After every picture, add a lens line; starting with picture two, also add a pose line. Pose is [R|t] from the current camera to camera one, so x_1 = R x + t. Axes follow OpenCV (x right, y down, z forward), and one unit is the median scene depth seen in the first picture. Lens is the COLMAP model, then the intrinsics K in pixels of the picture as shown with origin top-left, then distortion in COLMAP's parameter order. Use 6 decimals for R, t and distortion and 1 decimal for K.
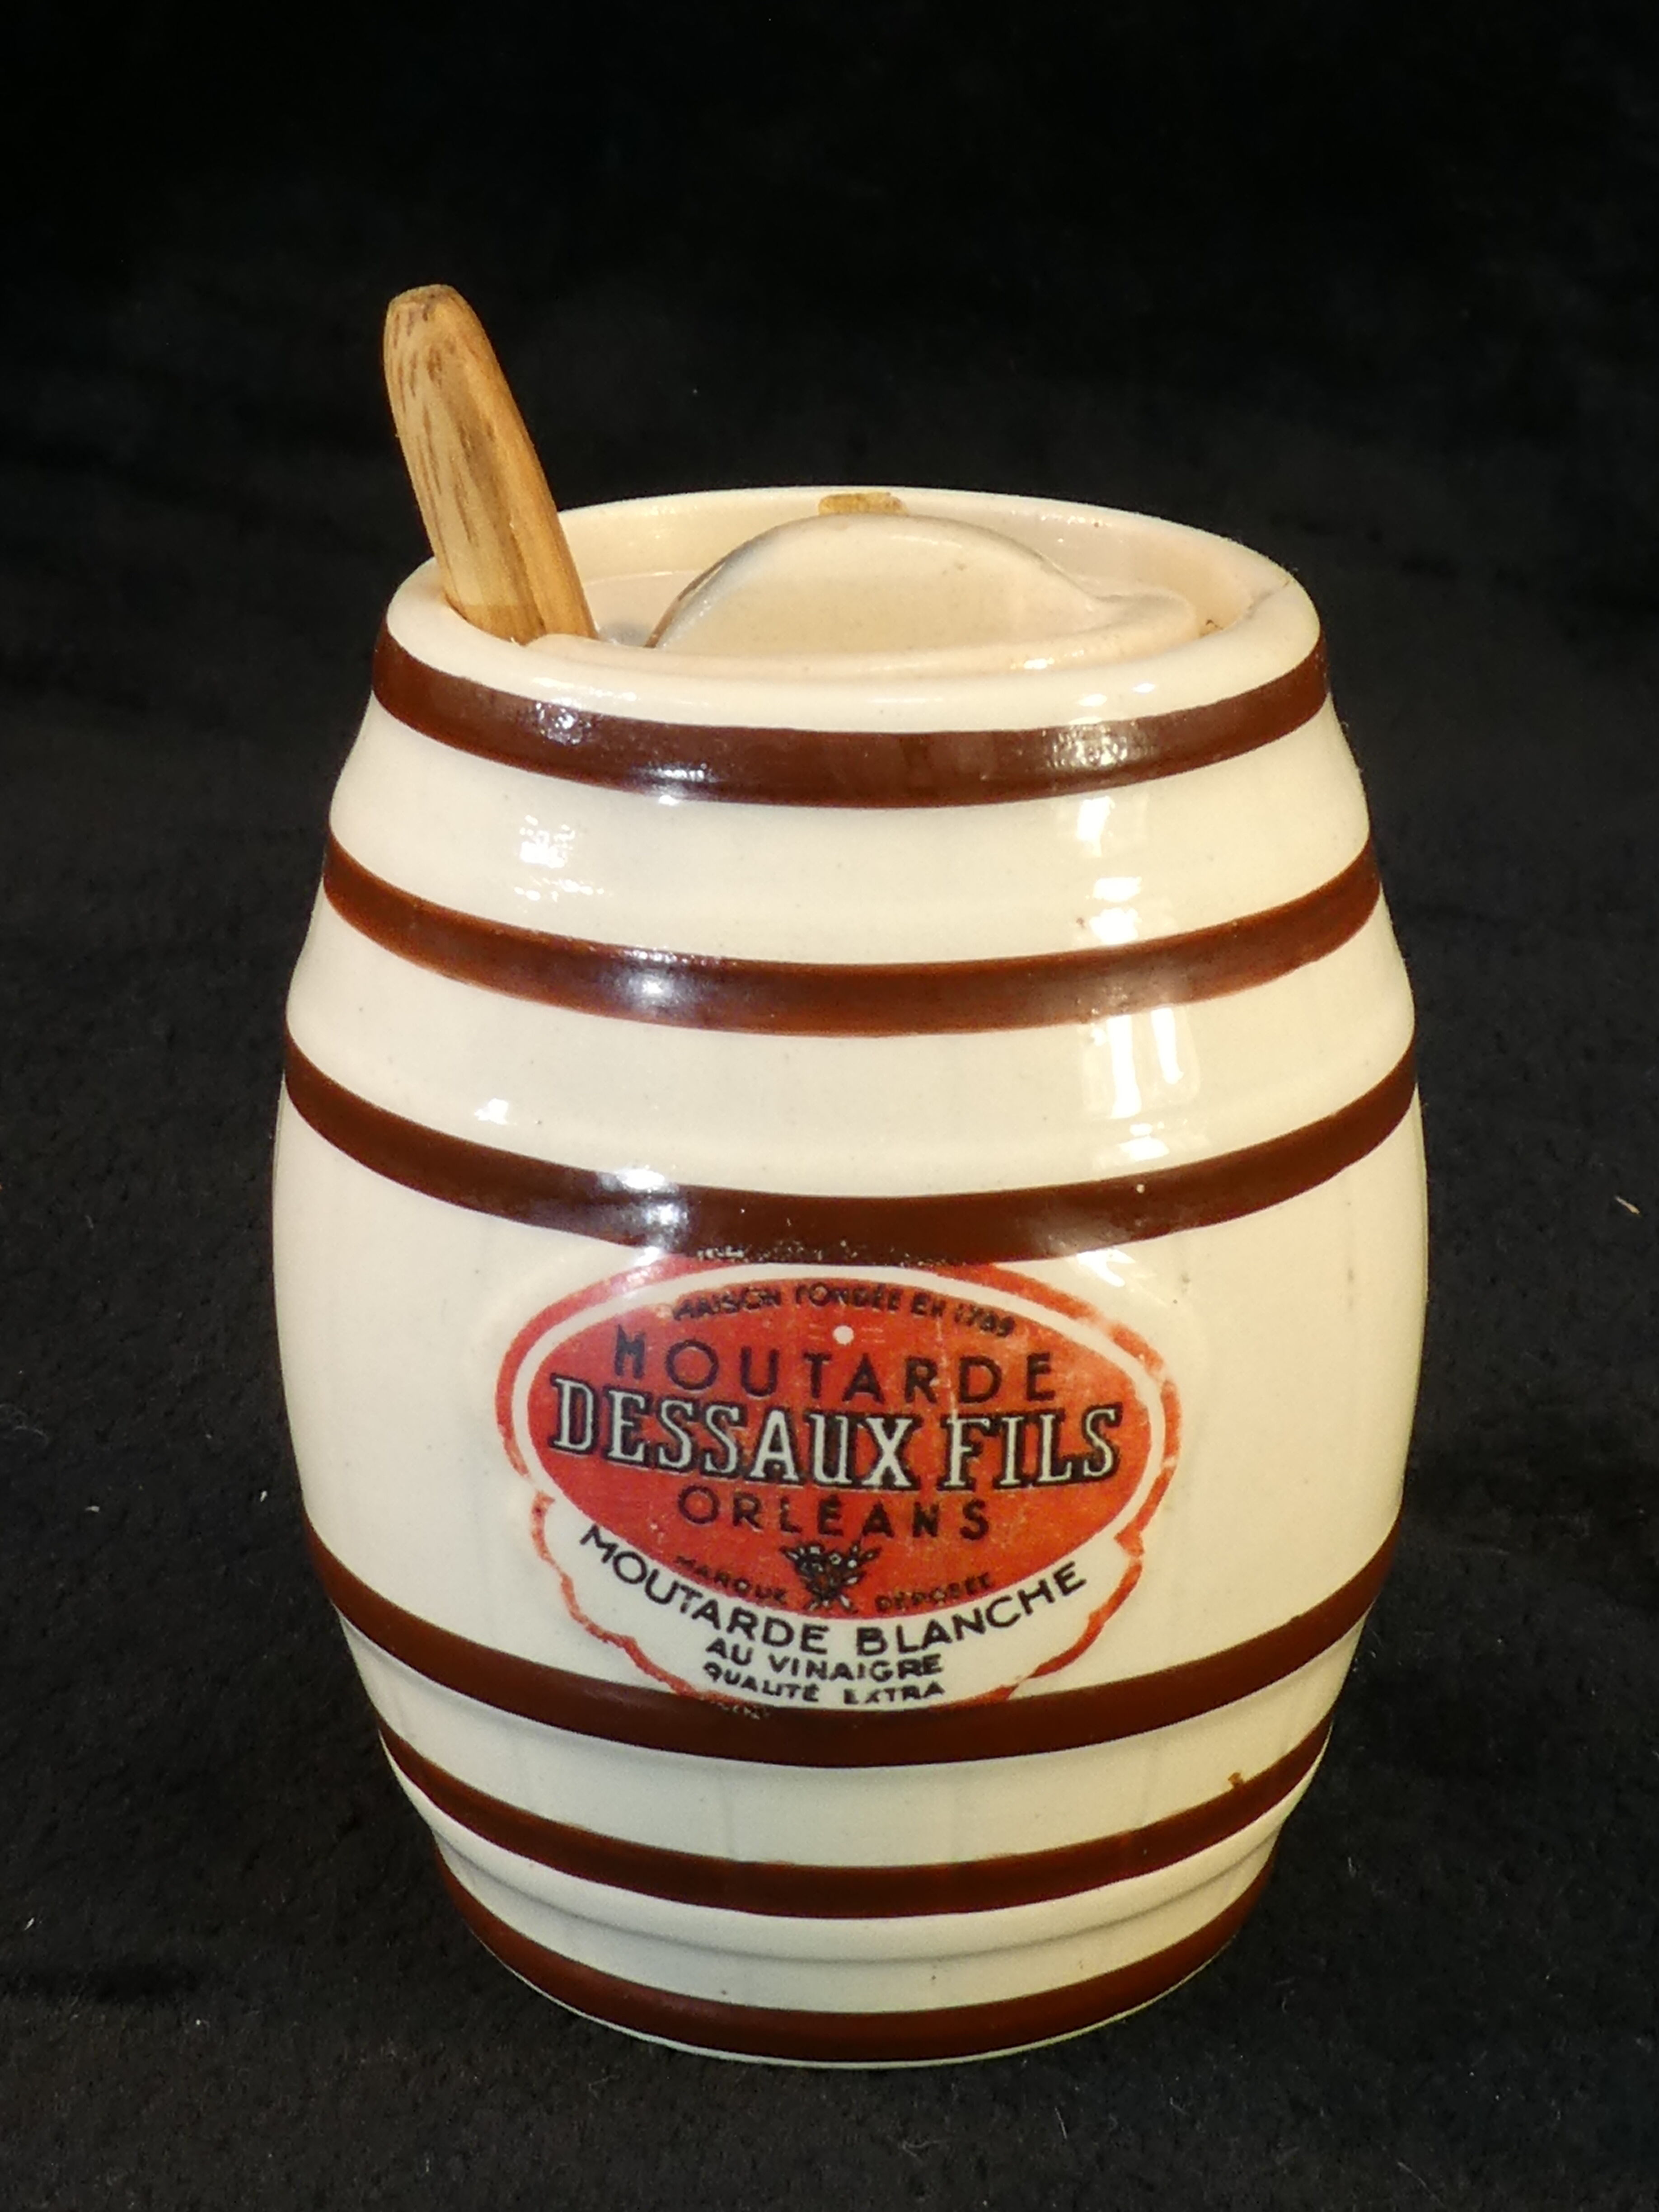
lens RADIAL K [[4596.9, 0, 815.7], [0, 4596.9, 1105.9], [0, 0, 1]] dist [-0.043954, 0.000000]
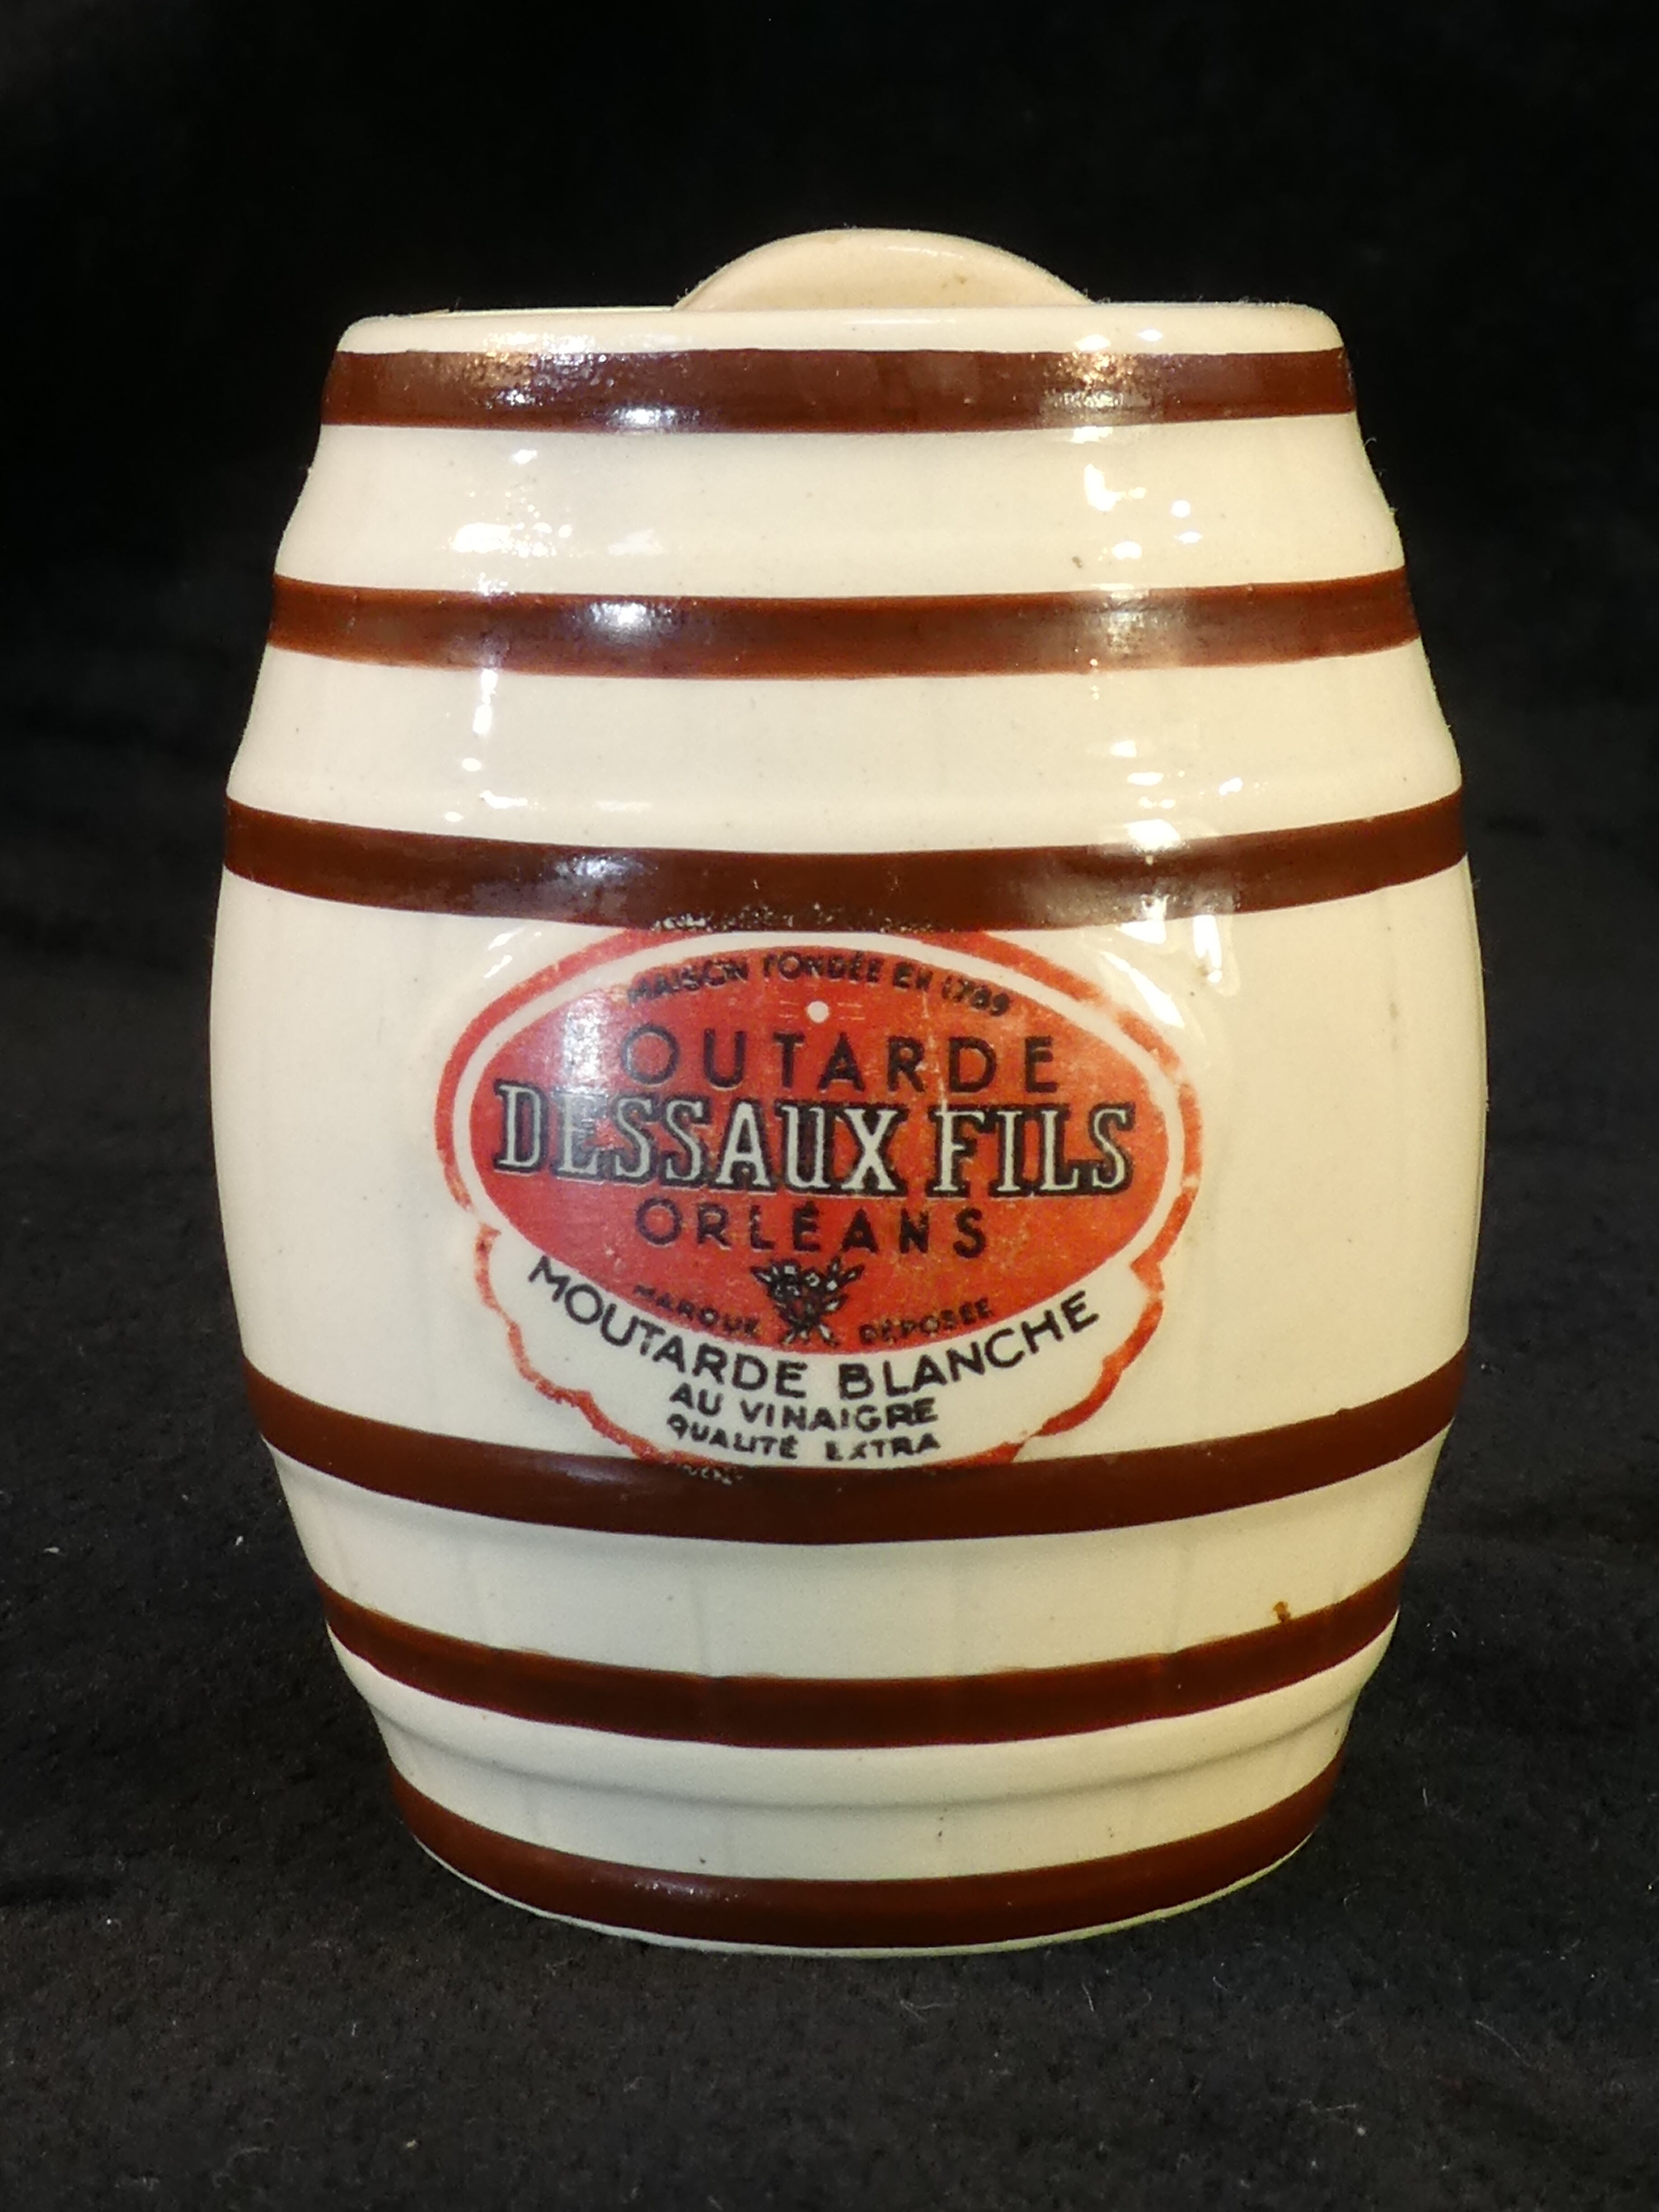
lens RADIAL K [[4596.9, 0, 843.0], [0, 4596.9, 1103.2], [0, 0, 1]] dist [-0.043954, 0.000000]
pose [[0.999653, -0.009525, -0.024578, 0.031883], [0.005161, 0.985107, -0.171867, 0.215440], [0.025849, 0.171681, 0.984813, 0.120643]]
